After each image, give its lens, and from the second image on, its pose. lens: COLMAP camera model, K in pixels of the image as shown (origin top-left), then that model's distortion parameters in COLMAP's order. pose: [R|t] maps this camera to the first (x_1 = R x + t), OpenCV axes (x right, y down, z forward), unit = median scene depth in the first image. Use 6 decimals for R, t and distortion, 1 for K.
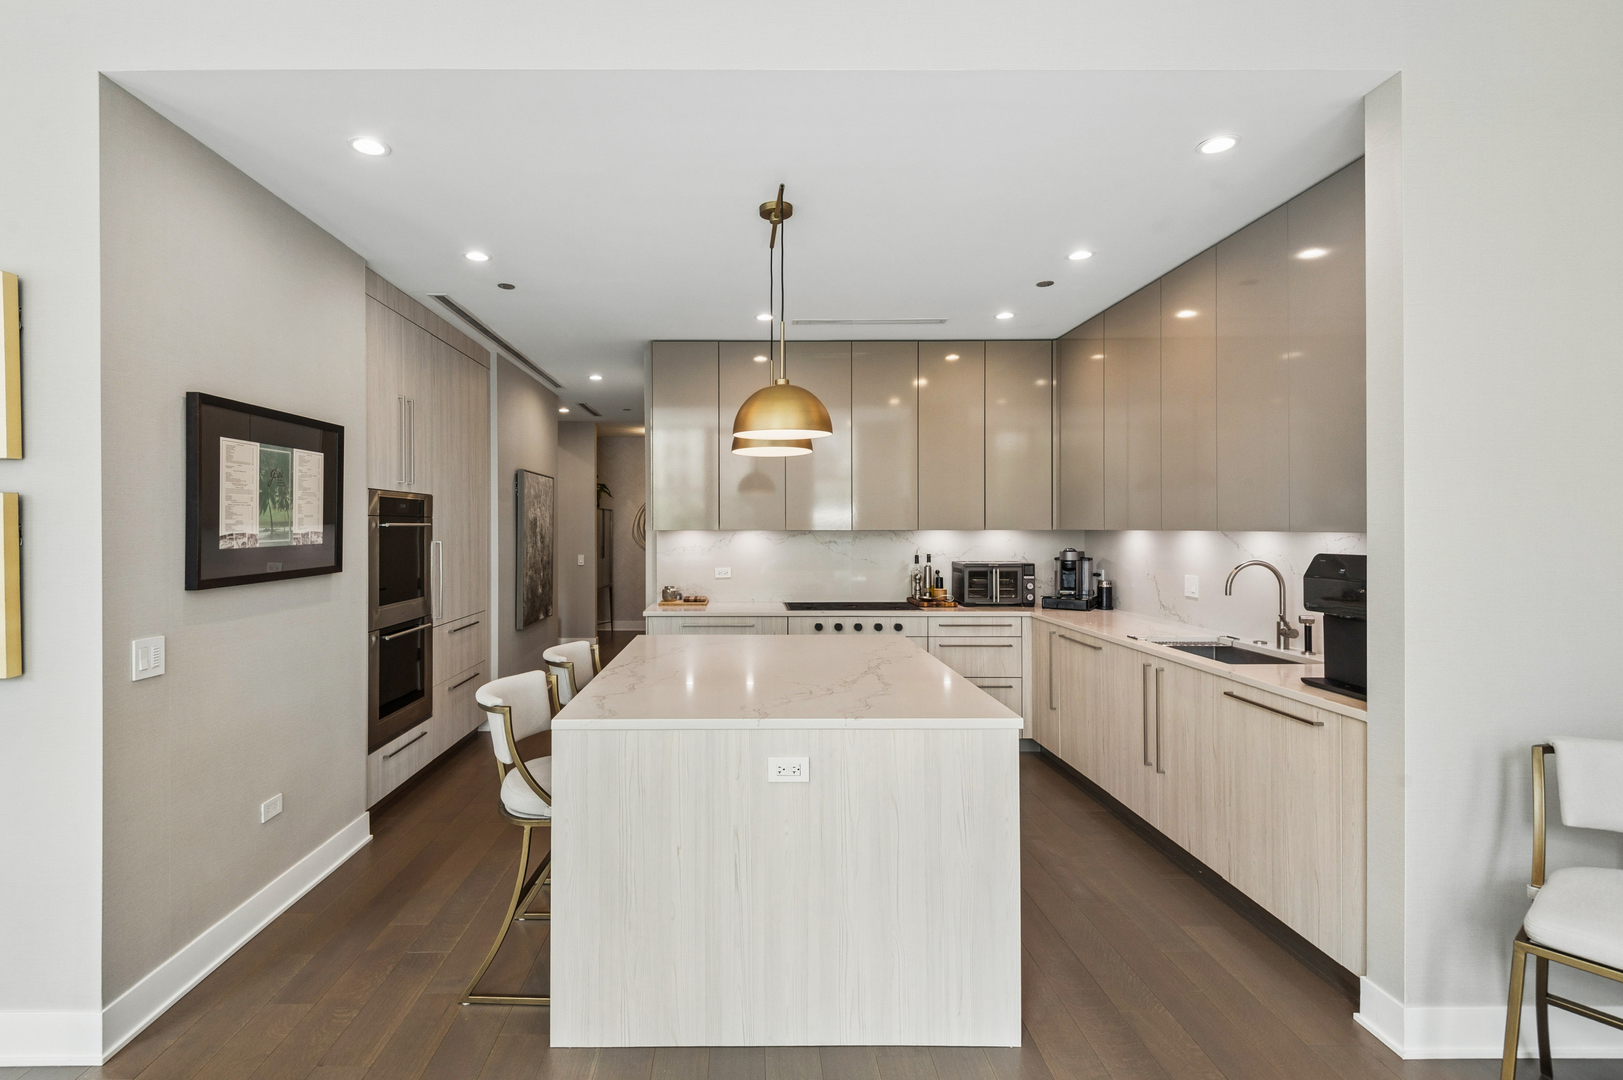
lens RADIAL K [[760.4, 0, 740.5], [0, 760.4, 525.3], [0, 0, 1]] dist [-0.000069, -0.000595]
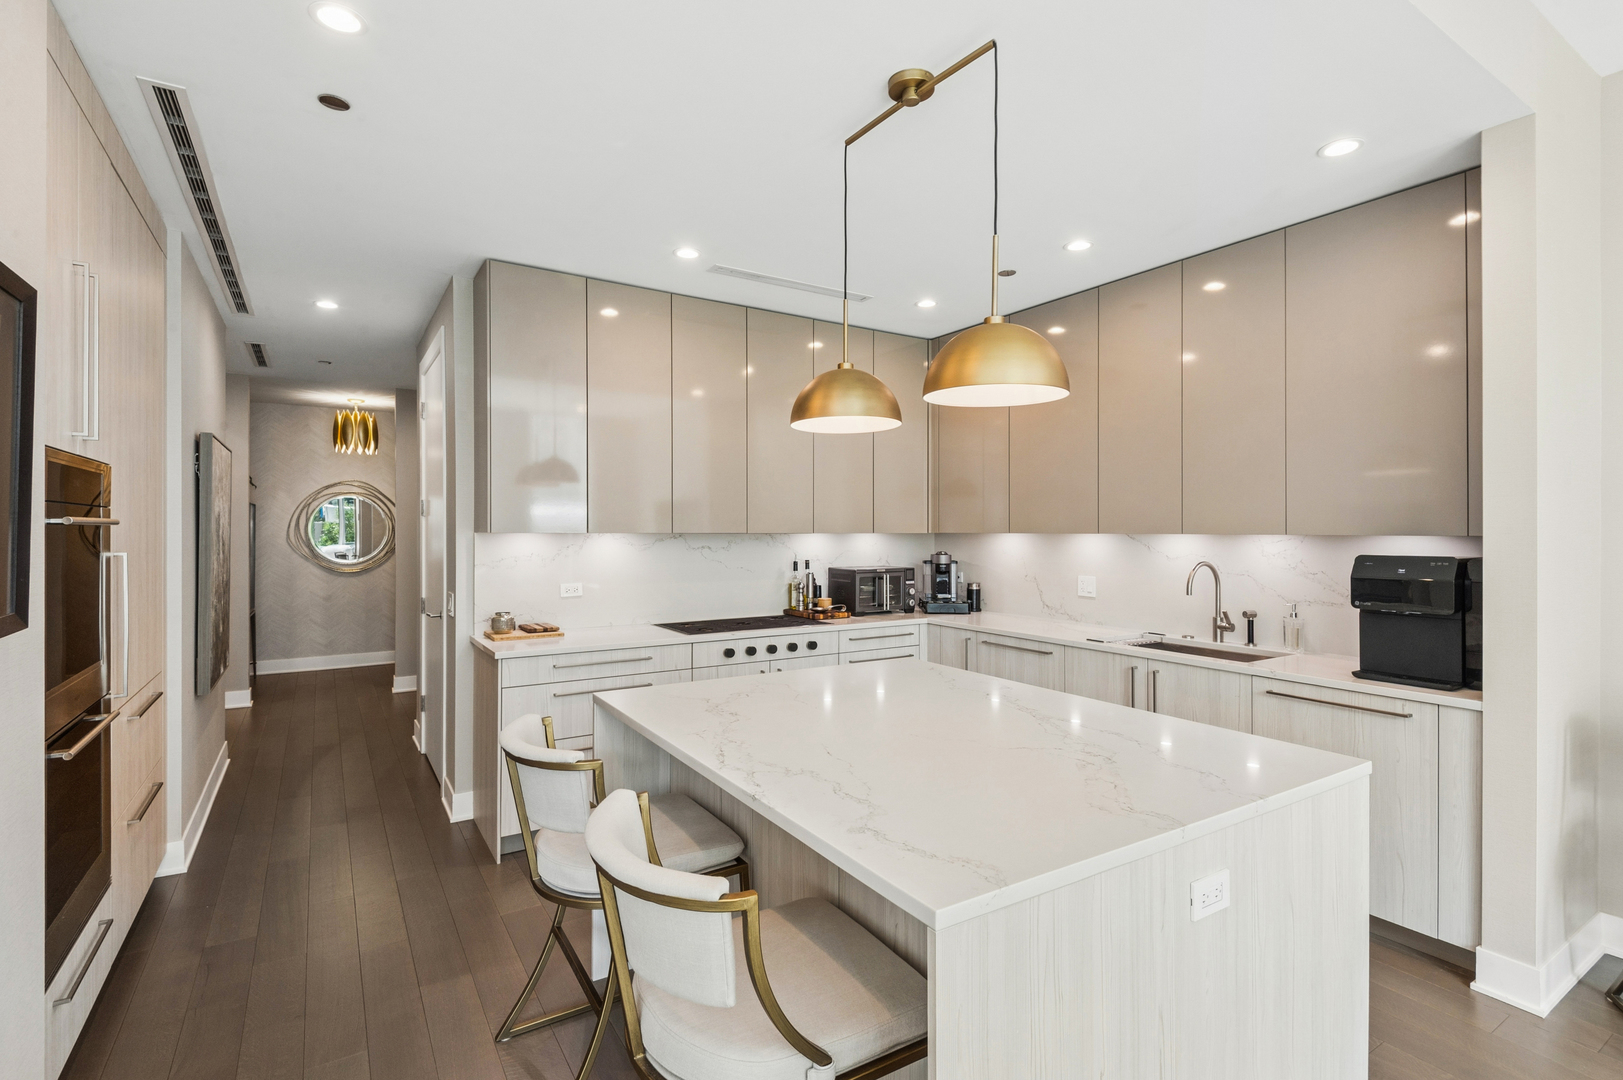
lens RADIAL K [[756.3, 0, 810.0], [0, 756.3, 522.5], [0, 0, 1]] dist [0.034577, -0.025230]
pose [[0.841799, 0.007841, 0.539735, -0.254093], [-0.003533, 0.999953, -0.009016, 0.002048], [-0.539780, 0.005683, 0.841787, 0.267627]]
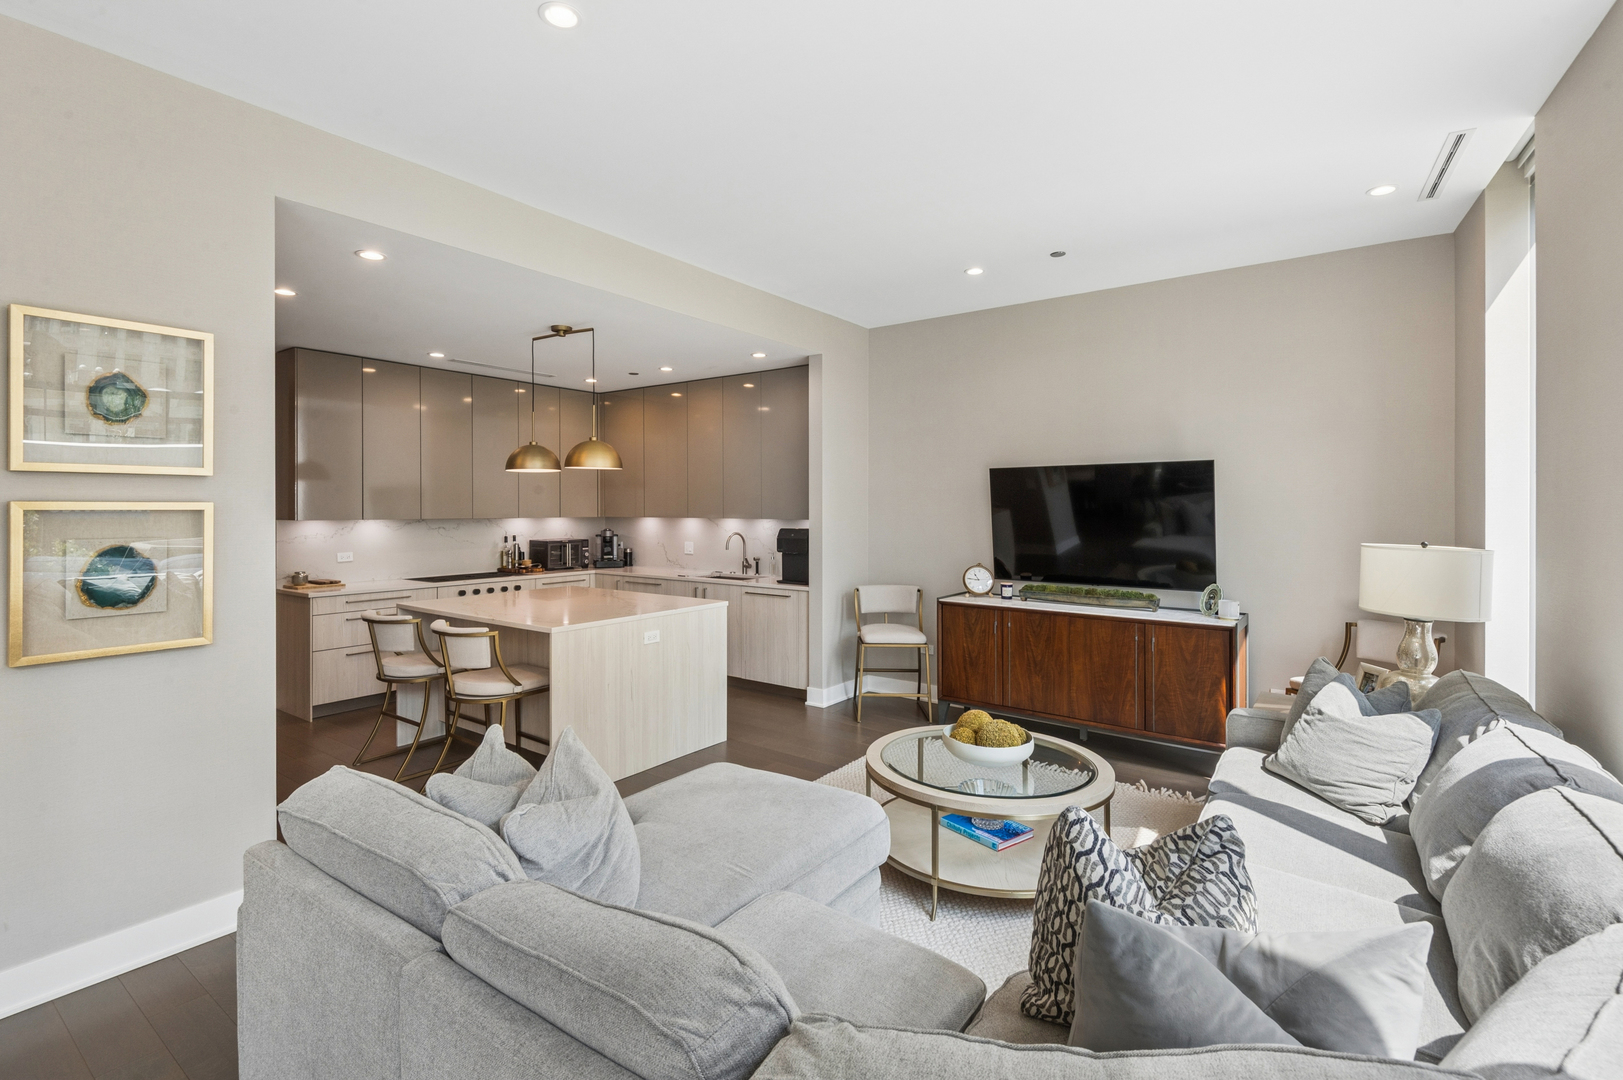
lens RADIAL K [[742.7, 0, 802.7], [0, 742.7, 504.2], [0, 0, 1]] dist [0.030779, -0.000143]
pose [[0.593949, 0.003815, 0.804493, -0.573814], [-0.002703, 0.999993, -0.002746, -0.017181], [-0.804498, -0.000543, 0.593955, -0.236205]]
